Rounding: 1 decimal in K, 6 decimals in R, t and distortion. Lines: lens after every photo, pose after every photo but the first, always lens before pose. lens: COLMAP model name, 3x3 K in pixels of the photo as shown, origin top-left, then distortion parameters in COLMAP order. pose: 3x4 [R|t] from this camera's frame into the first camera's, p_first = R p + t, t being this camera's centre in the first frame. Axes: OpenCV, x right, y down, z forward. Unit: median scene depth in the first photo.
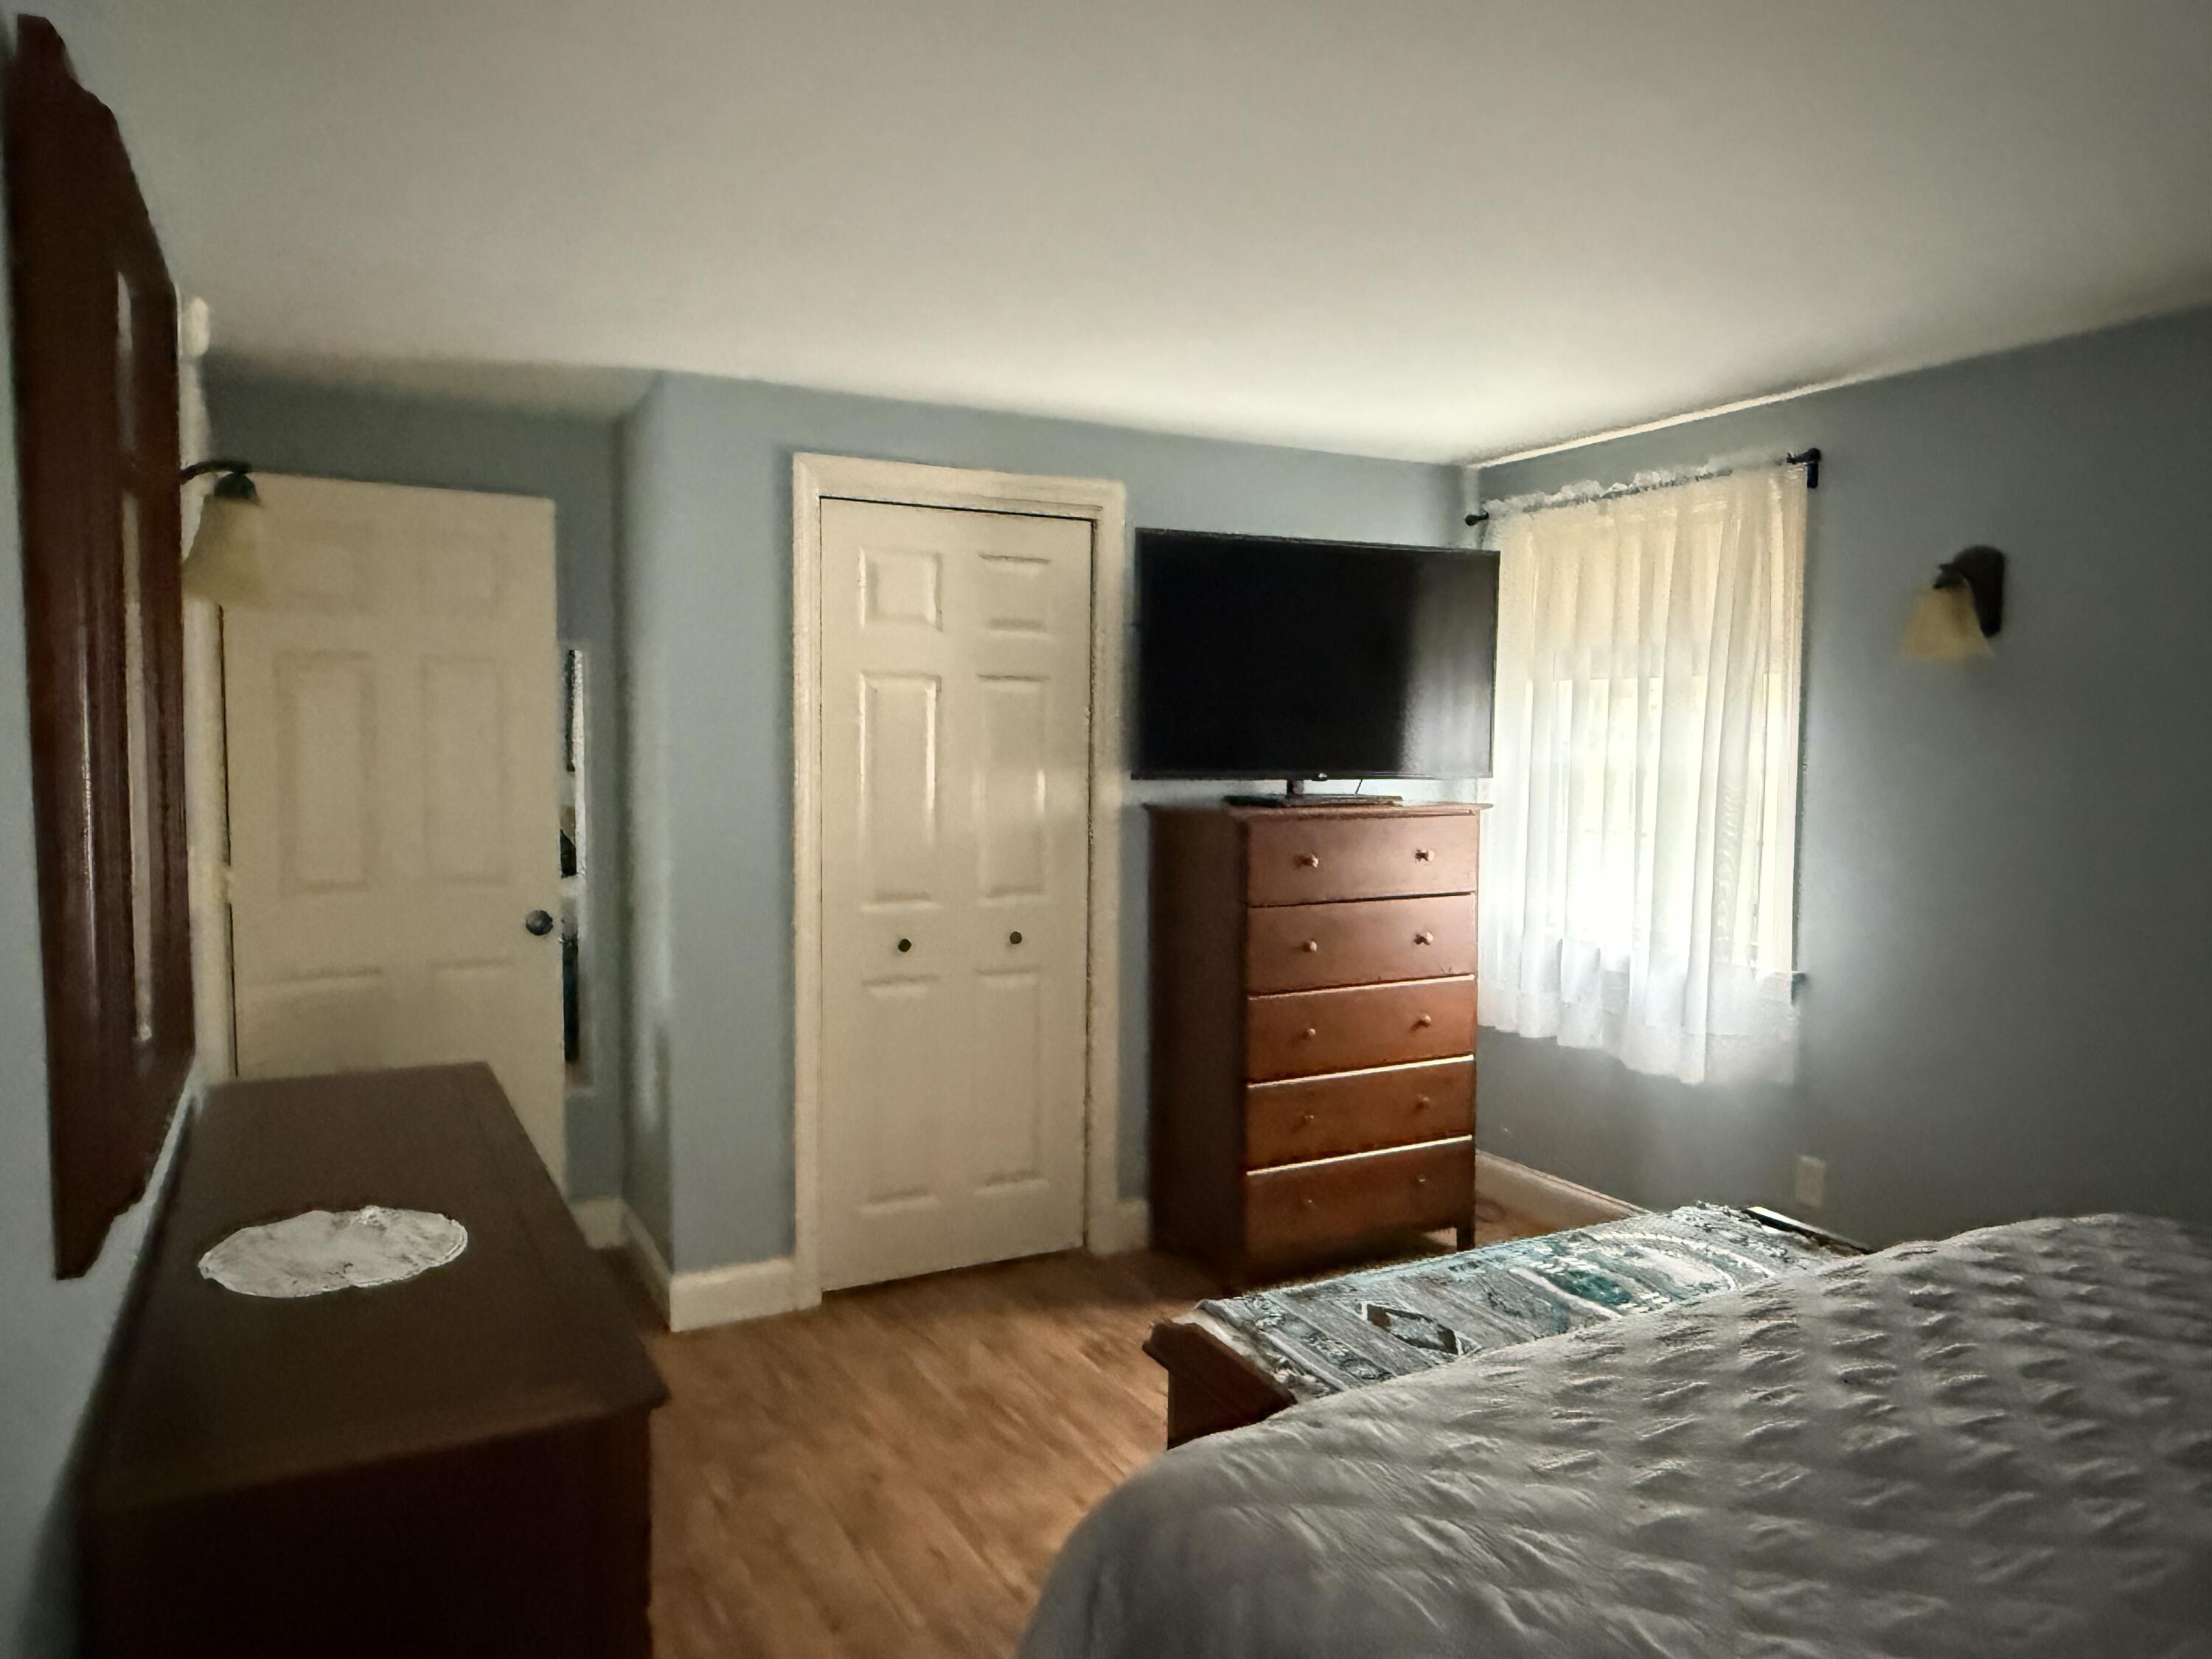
lens RADIAL K [[1478.8, 0, 1106.0], [0, 1478.8, 831.4], [0, 0, 1]] dist [-0.000144, -0.000022]
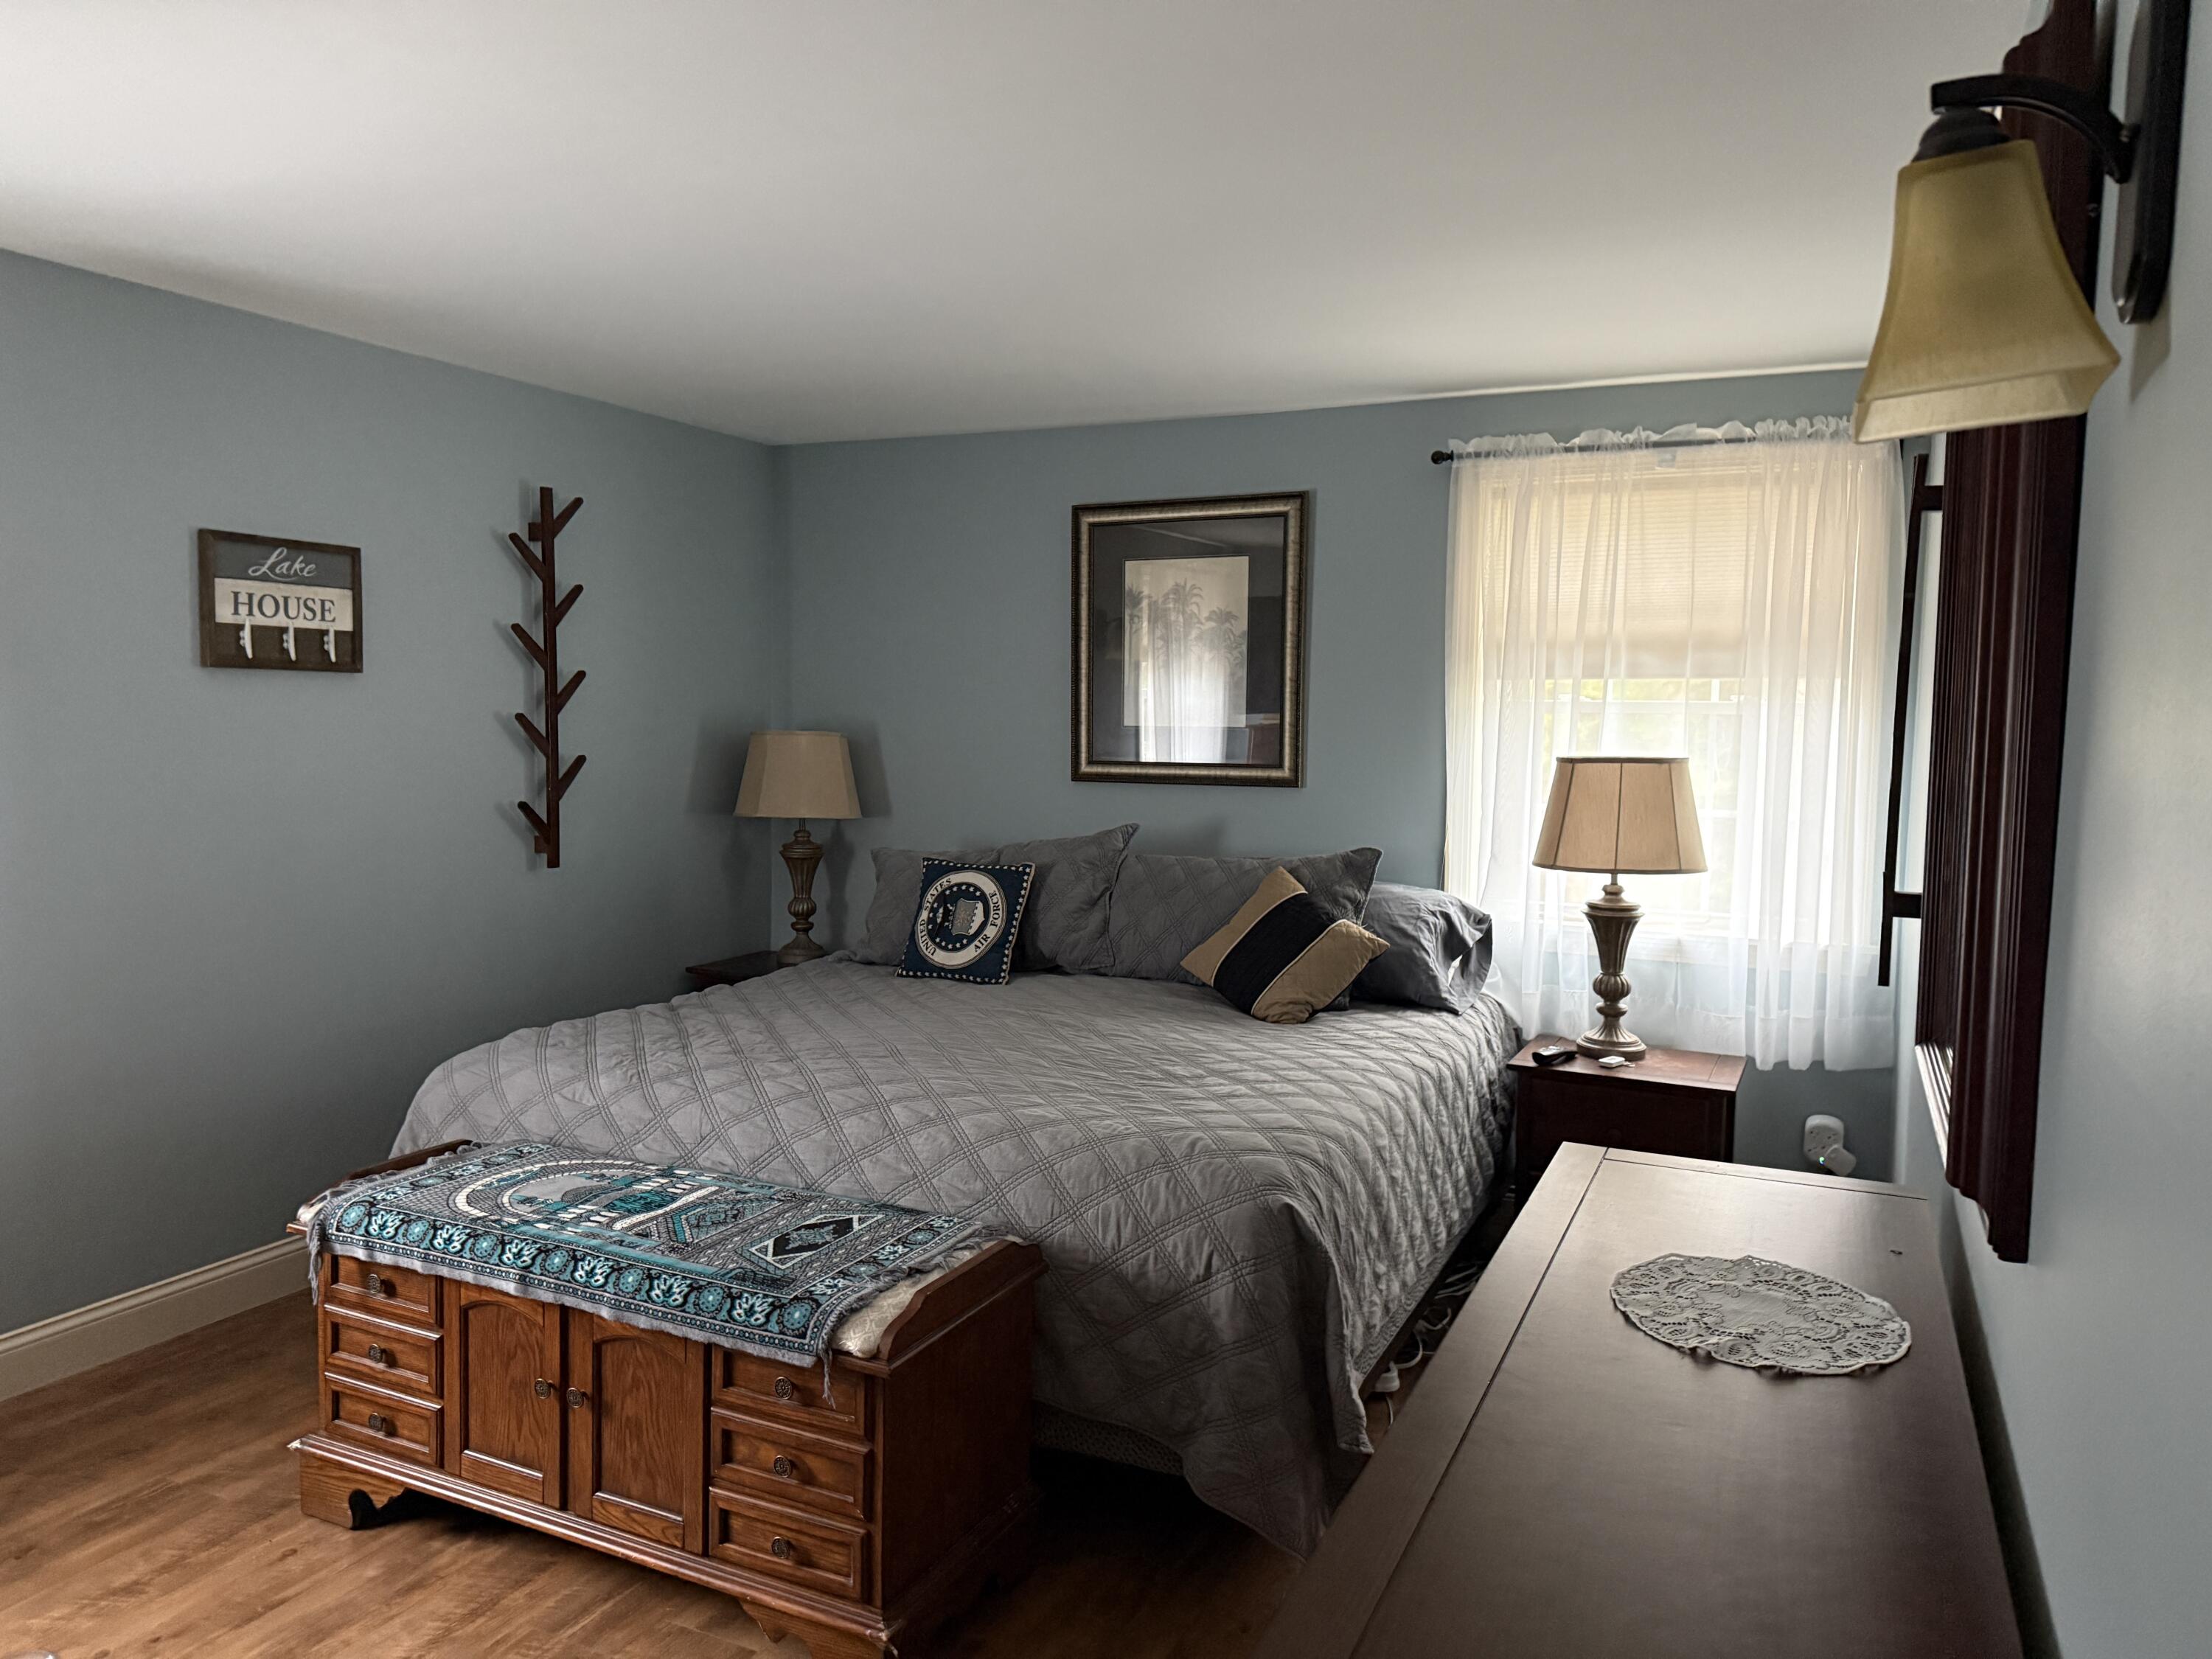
lens RADIAL K [[1566.5, 0, 1102.6], [0, 1566.5, 828.5], [0, 0, 1]] dist [0.012398, -0.002006]
pose [[-0.600580, -0.079963, 0.795556, -0.744038], [0.034859, 0.991422, 0.125966, -0.091703], [-0.798804, 0.103385, -0.592641, 1.348772]]
